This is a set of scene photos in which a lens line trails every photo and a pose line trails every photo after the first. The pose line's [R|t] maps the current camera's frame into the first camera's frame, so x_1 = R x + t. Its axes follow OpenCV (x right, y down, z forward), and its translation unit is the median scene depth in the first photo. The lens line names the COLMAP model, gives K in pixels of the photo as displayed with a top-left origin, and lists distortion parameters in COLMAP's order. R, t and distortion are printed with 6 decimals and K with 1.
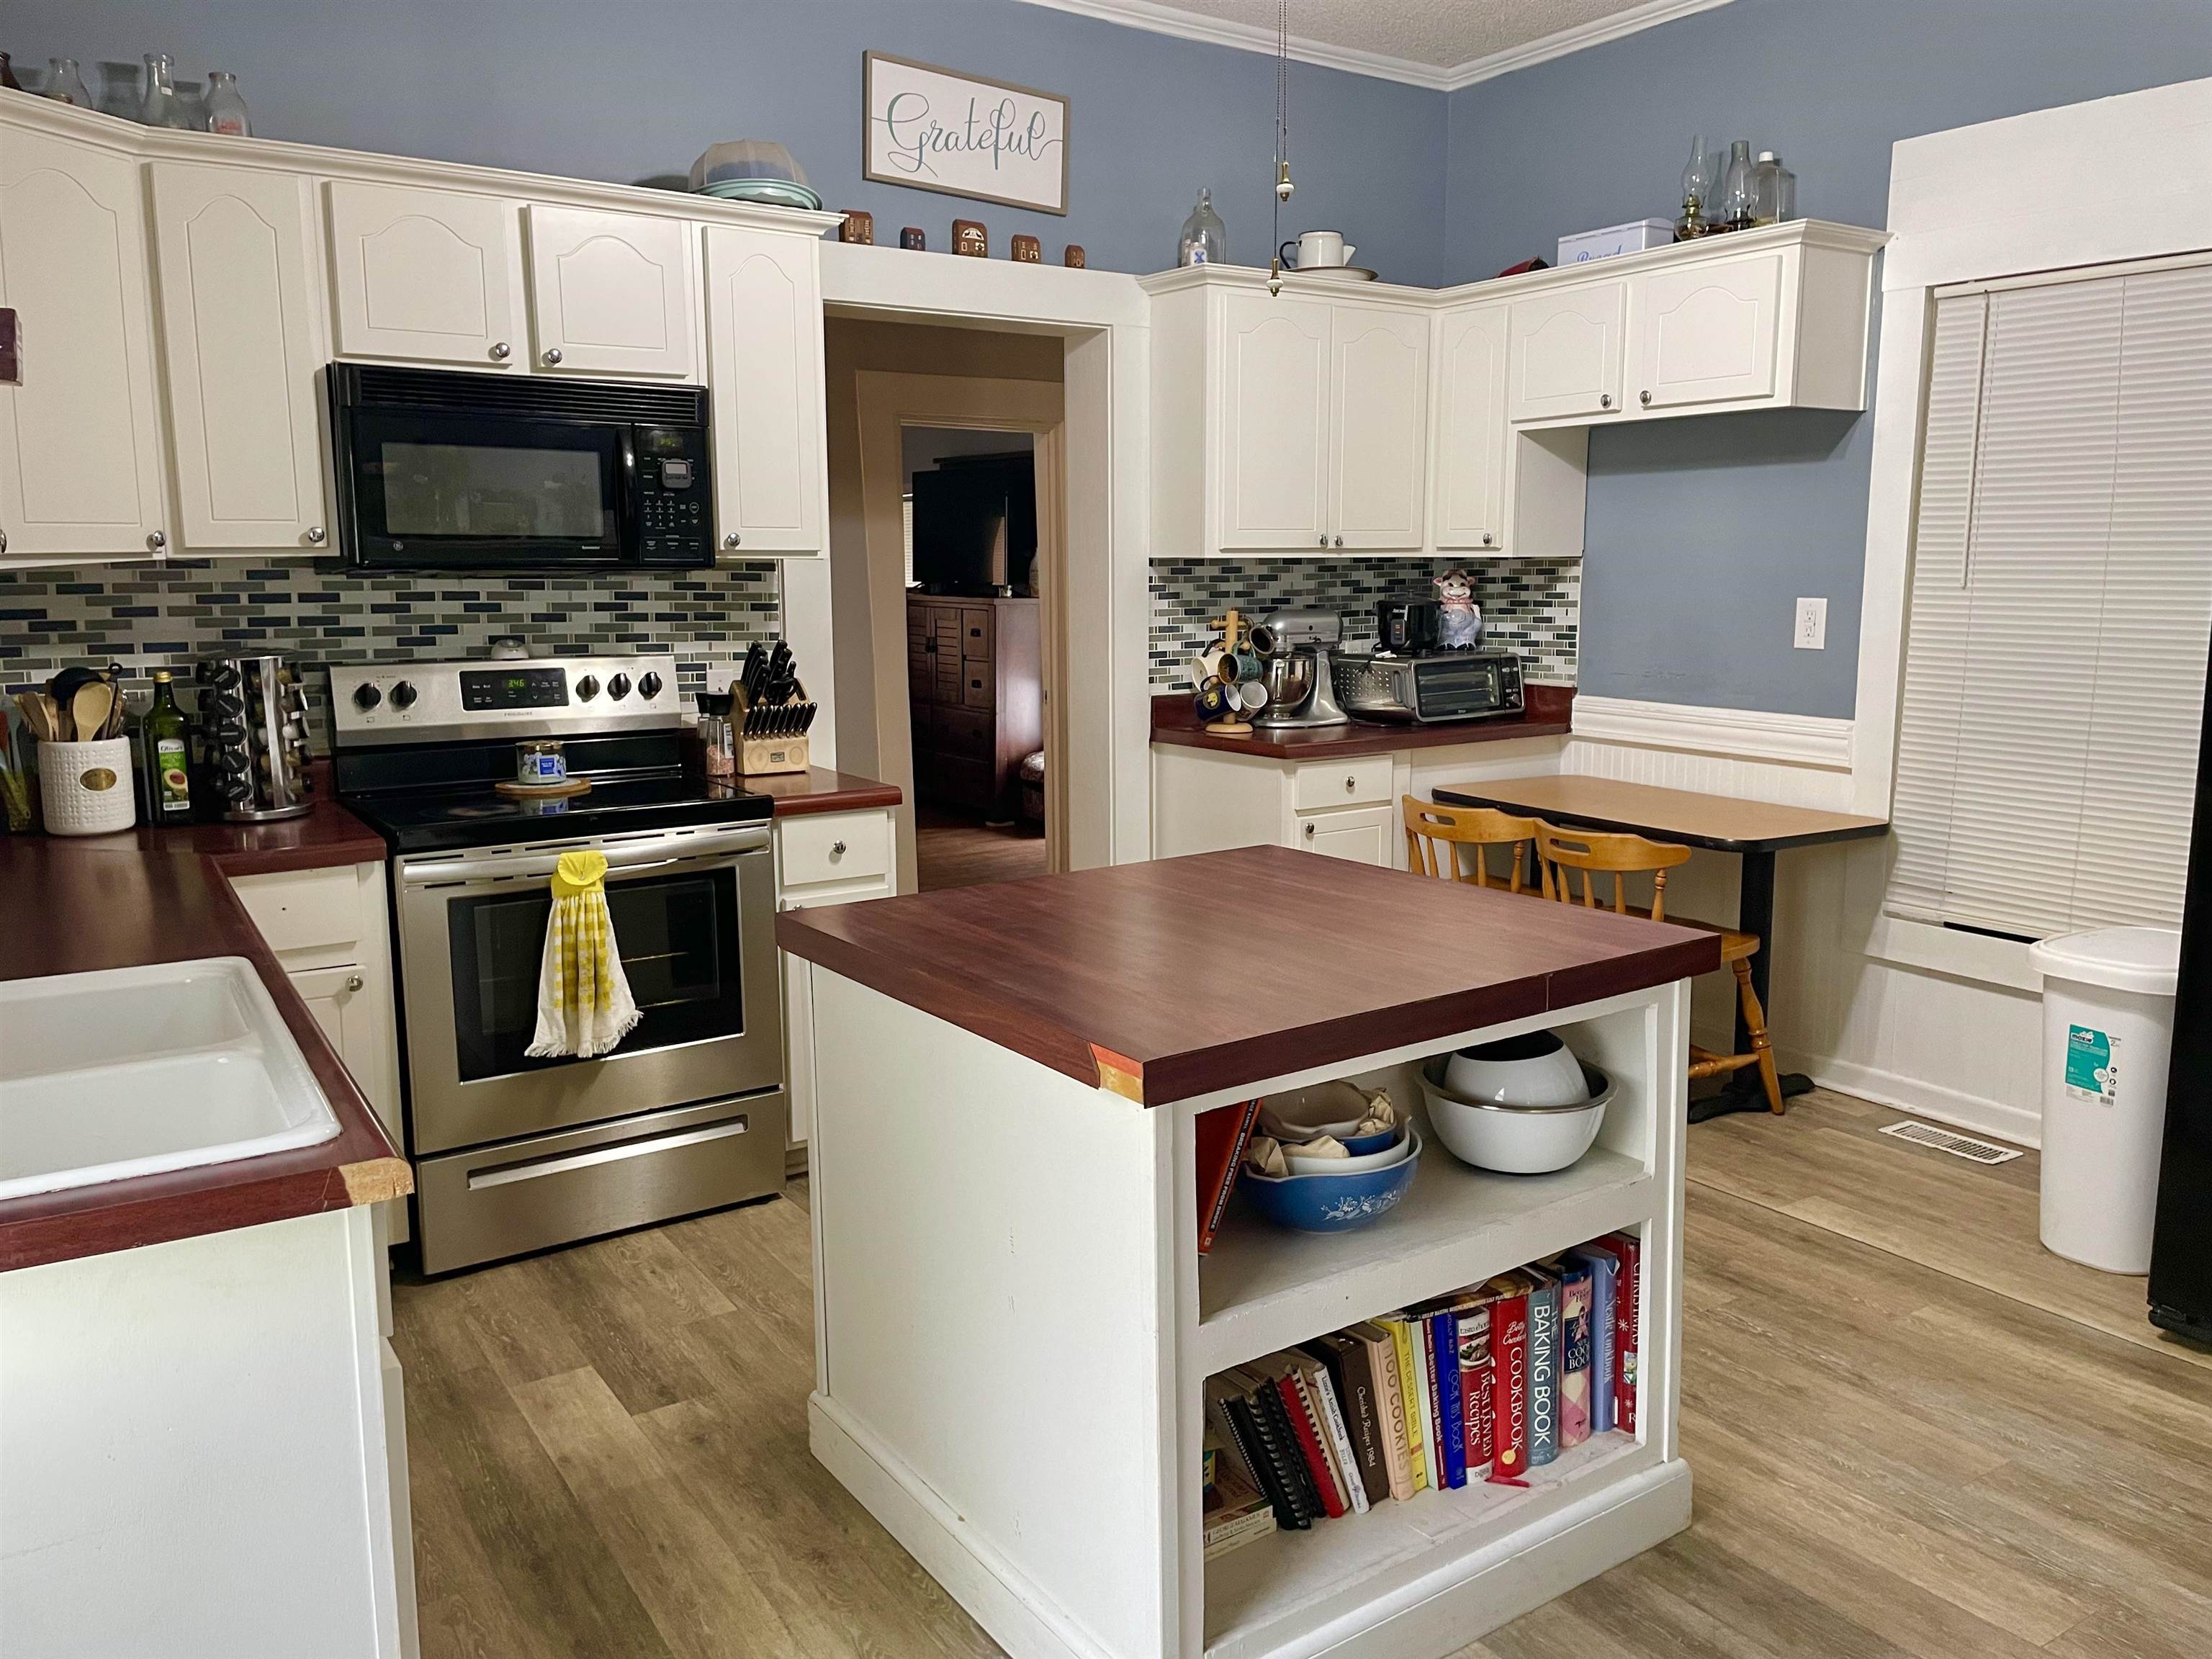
lens RADIAL K [[1691.0, 0, 1163.4], [0, 1691.0, 802.6], [0, 0, 1]] dist [0.045210, -0.028146]
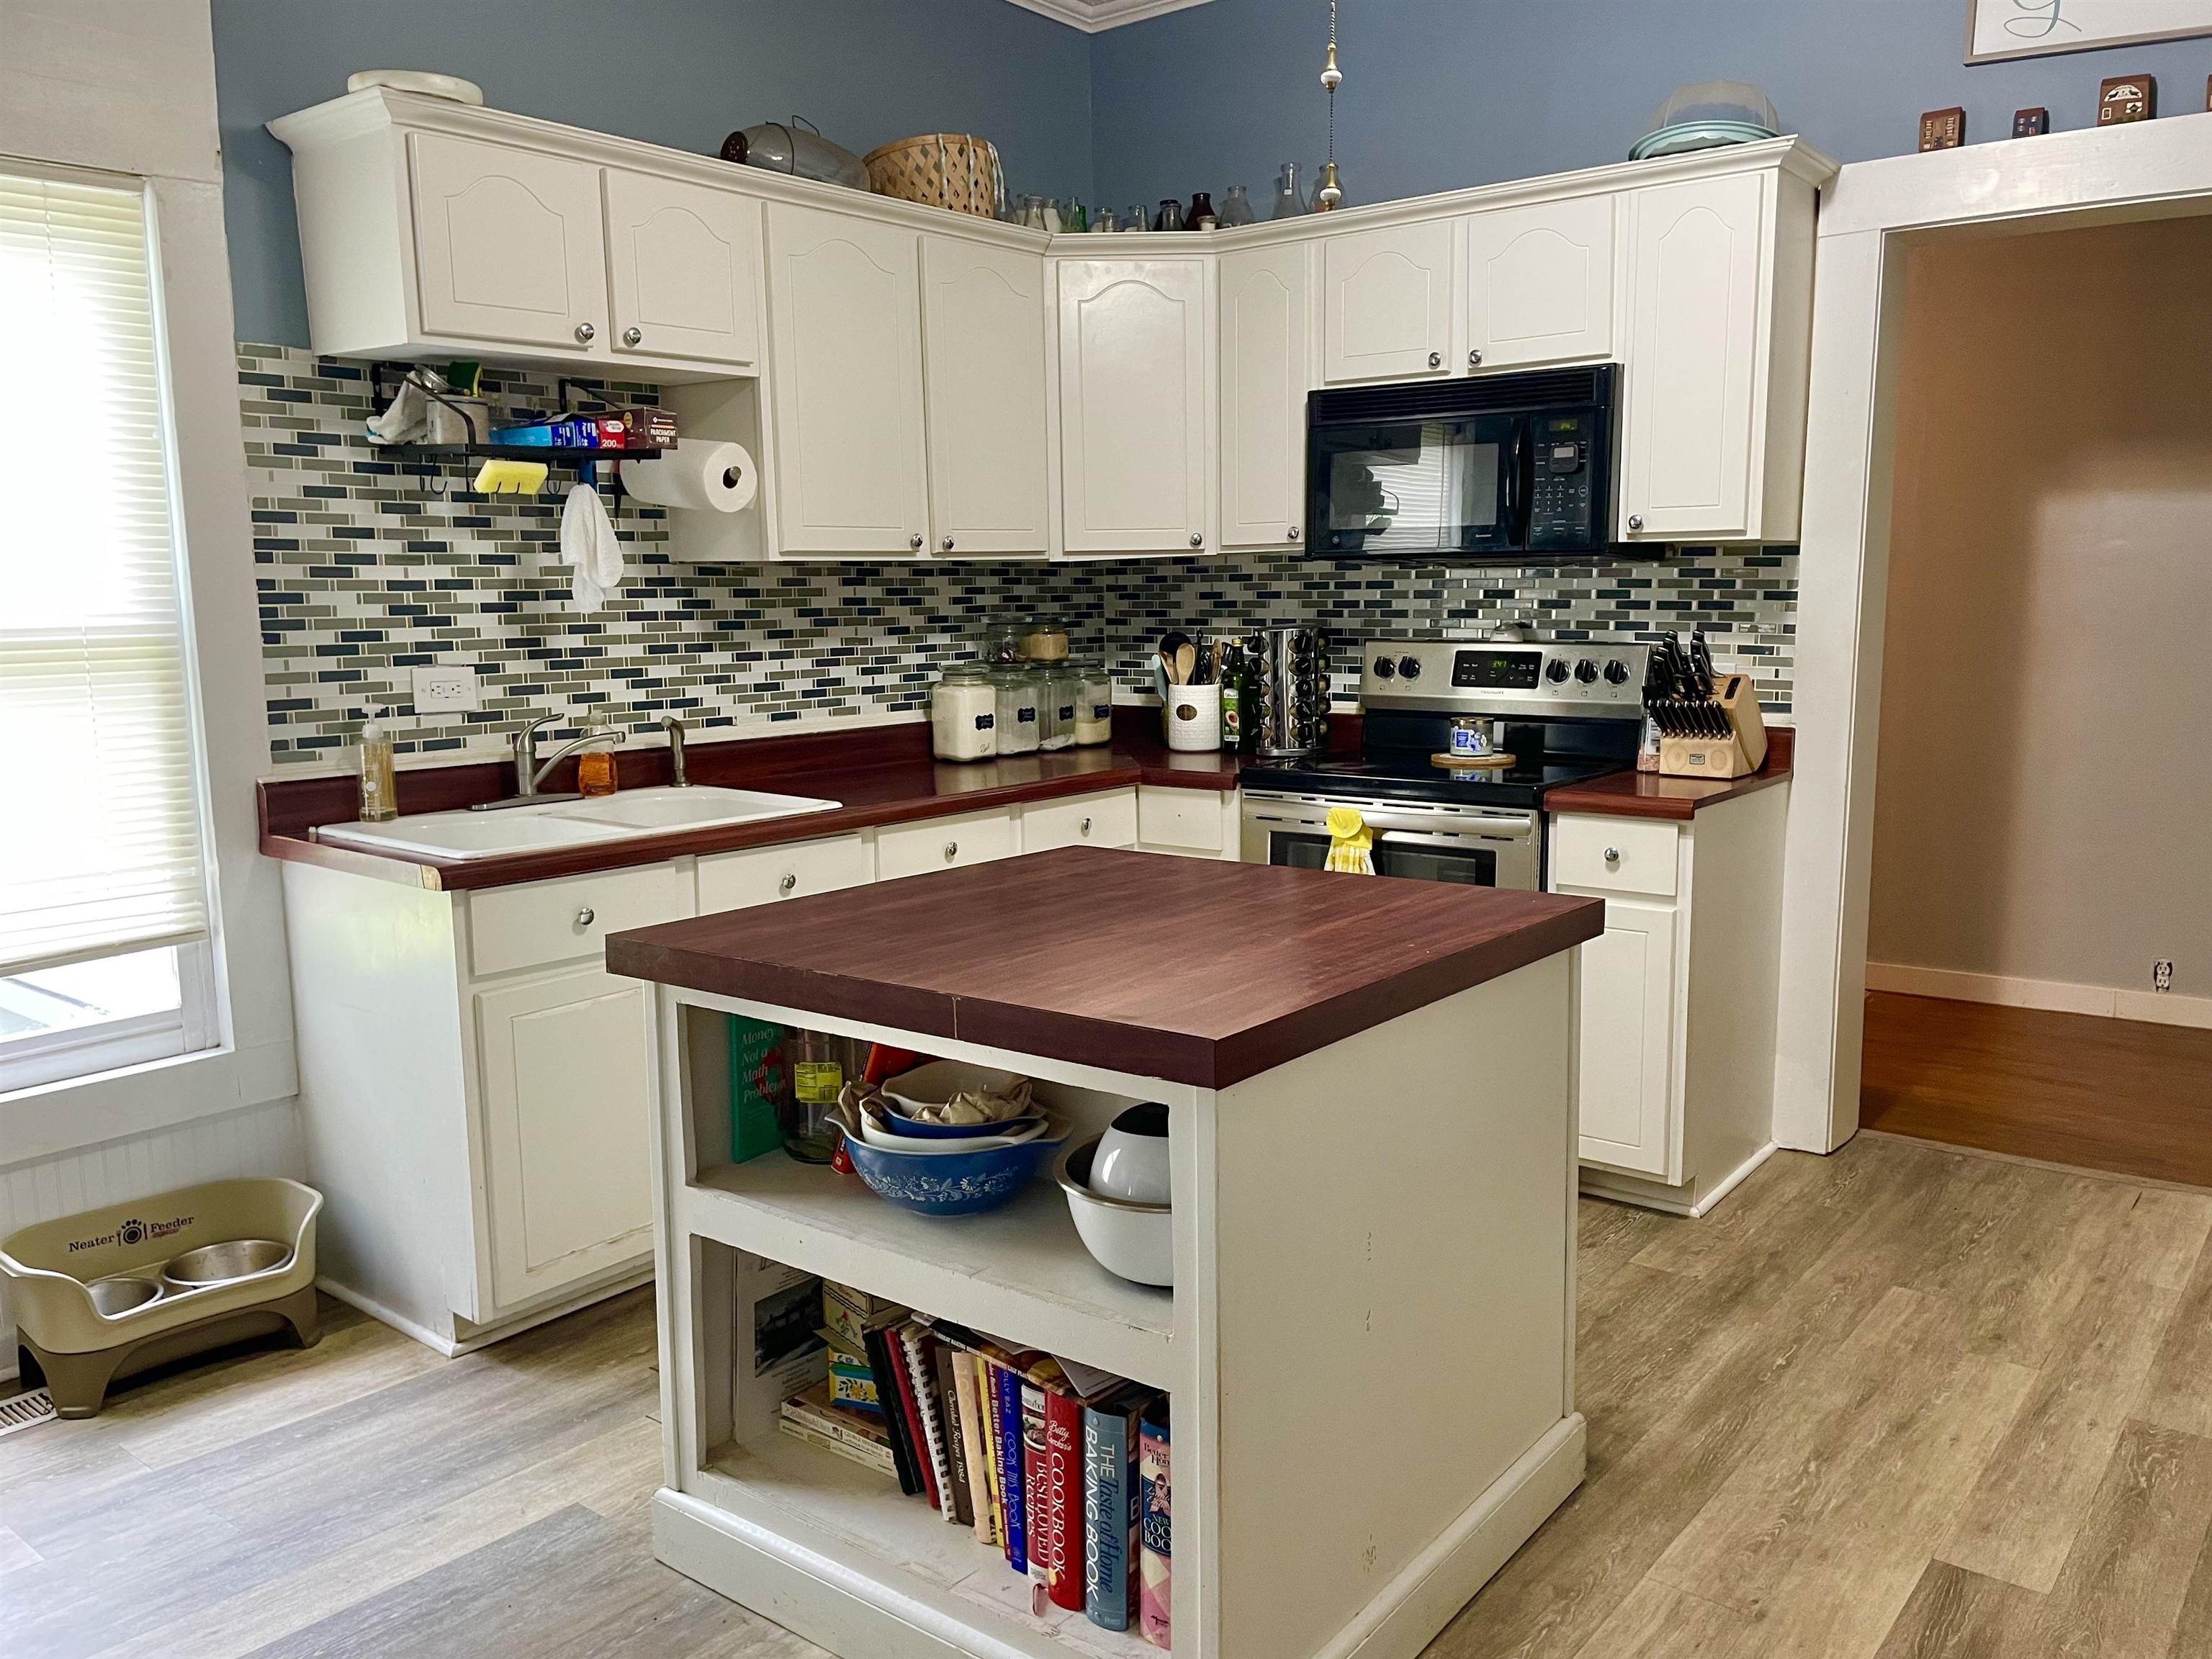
lens RADIAL K [[1691.0, 0, 1107.3], [0, 1691.0, 831.9], [0, 0, 1]] dist [0.045210, -0.028146]
pose [[0.286882, 0.136410, -0.948204, 0.612508], [-0.127621, 0.986429, 0.103297, -0.046257], [0.949427, 0.091377, 0.300397, 0.468675]]
